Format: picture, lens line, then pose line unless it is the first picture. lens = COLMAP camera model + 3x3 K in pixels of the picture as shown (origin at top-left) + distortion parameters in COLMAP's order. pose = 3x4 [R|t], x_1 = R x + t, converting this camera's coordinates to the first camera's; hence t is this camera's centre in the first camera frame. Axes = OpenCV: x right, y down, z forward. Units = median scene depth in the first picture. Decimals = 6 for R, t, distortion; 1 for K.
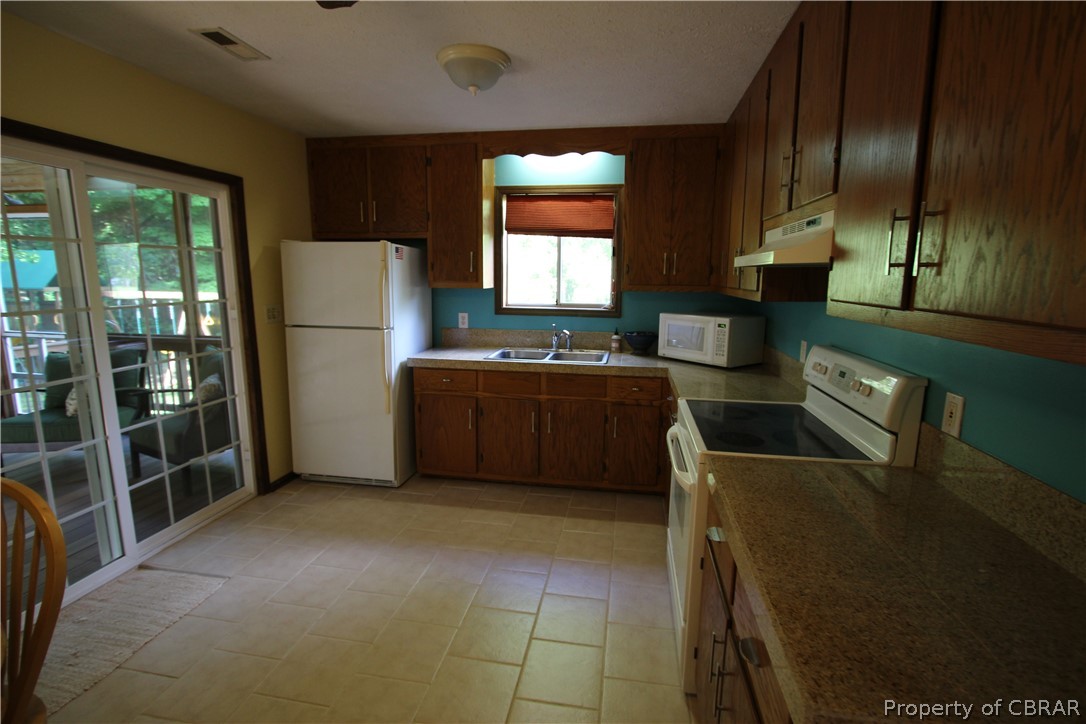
lens RADIAL K [[501.1, 0, 546.5], [0, 501.1, 358.9], [0, 0, 1]] dist [-0.018842, 0.002100]
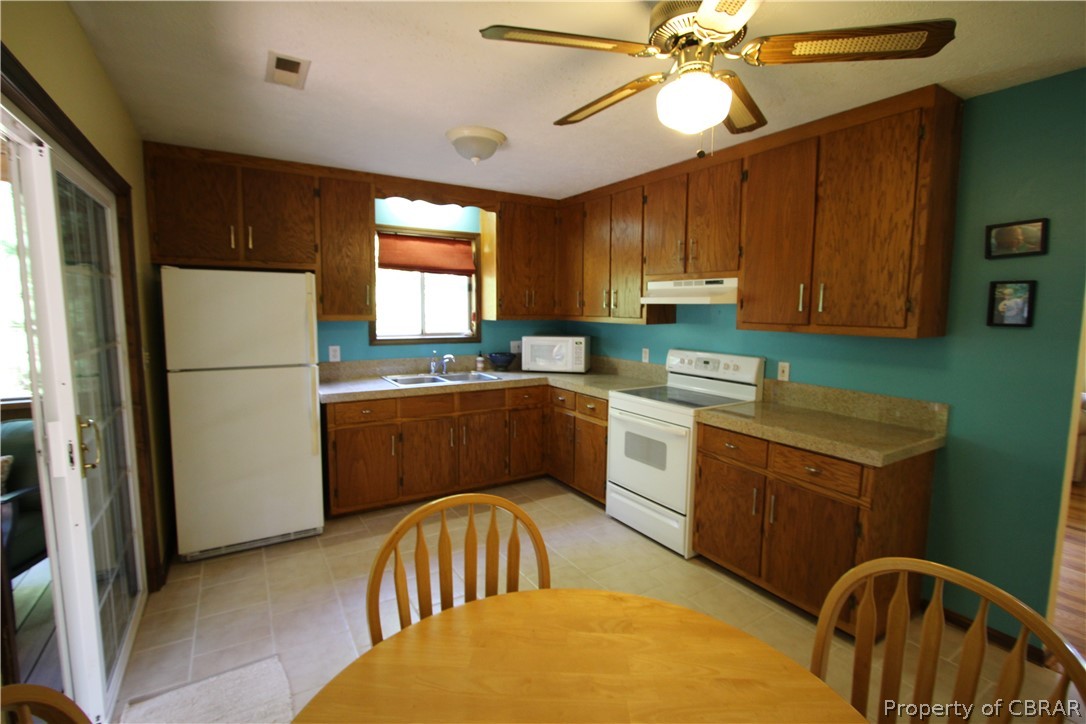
lens RADIAL K [[501.1, 0, 546.5], [0, 501.1, 358.9], [0, 0, 1]] dist [-0.018842, 0.002100]
pose [[0.750409, -0.070095, 0.657247, -0.582556], [0.106127, 0.994237, -0.015134, -0.009292], [-0.652398, 0.081108, 0.753524, -0.002838]]
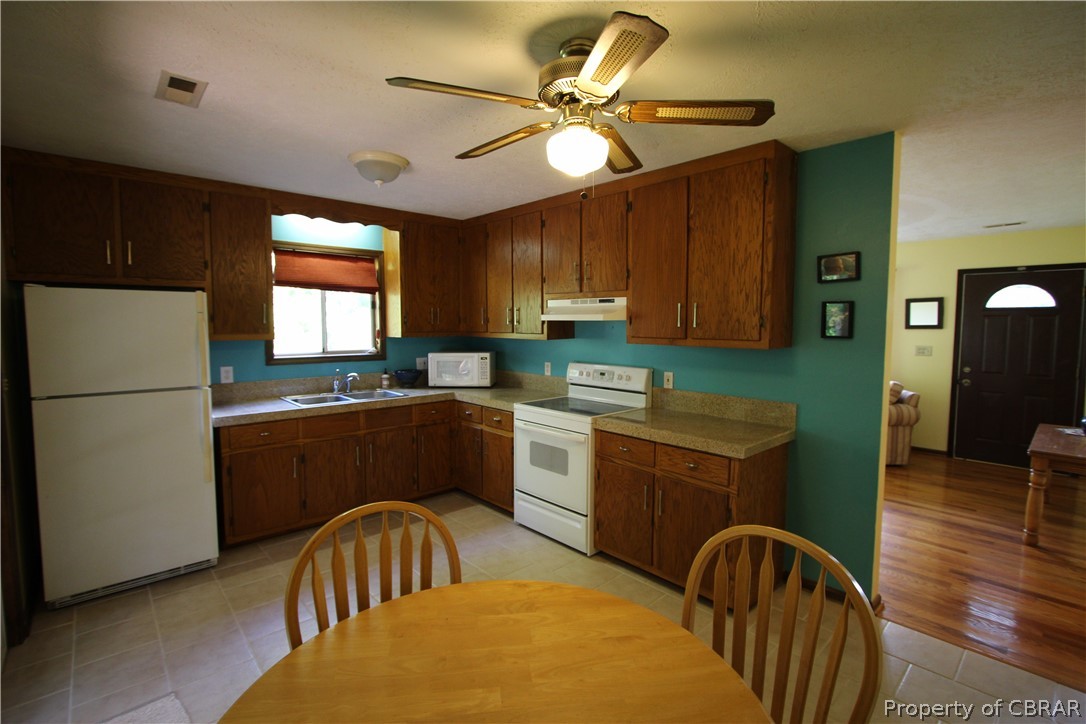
lens RADIAL K [[501.1, 0, 546.5], [0, 501.1, 358.9], [0, 0, 1]] dist [-0.018842, 0.002100]
pose [[0.614770, -0.065601, 0.785973, -0.615585], [0.132721, 0.990929, -0.021104, -0.008964], [-0.777459, 0.117289, 0.617900, -0.040500]]
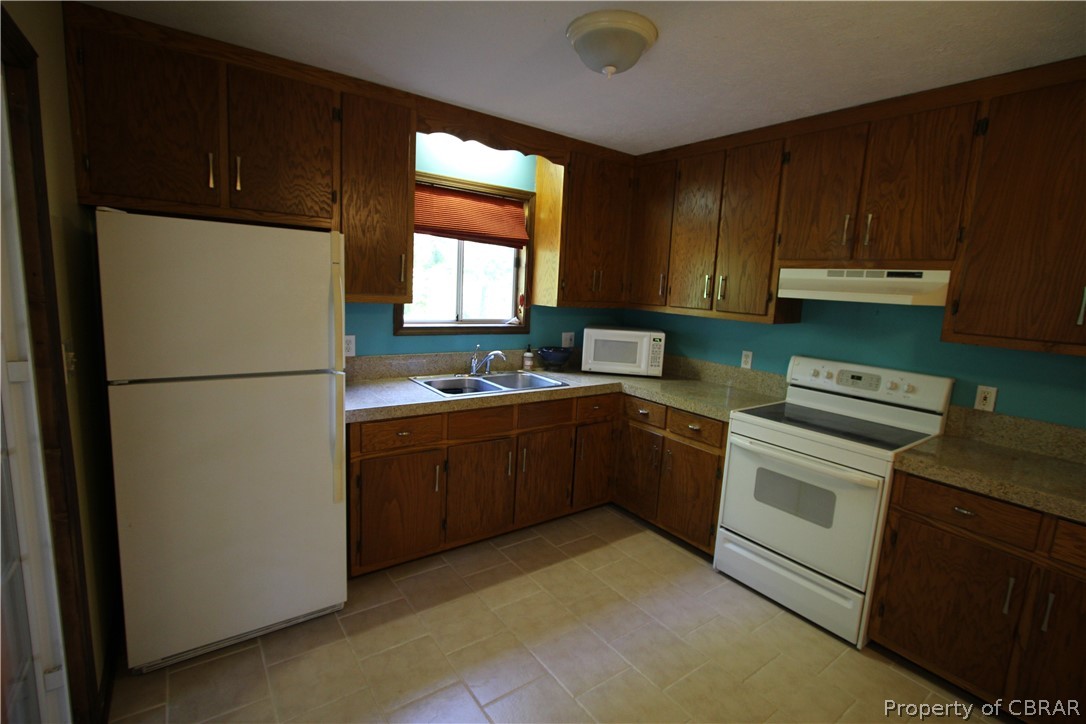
lens RADIAL K [[501.1, 0, 546.5], [0, 501.1, 358.9], [0, 0, 1]] dist [-0.018842, 0.002100]
pose [[0.697704, -0.079041, 0.712013, -0.560094], [0.071727, 0.996608, 0.040349, -0.078123], [-0.712787, 0.022919, 0.701006, 0.350775]]
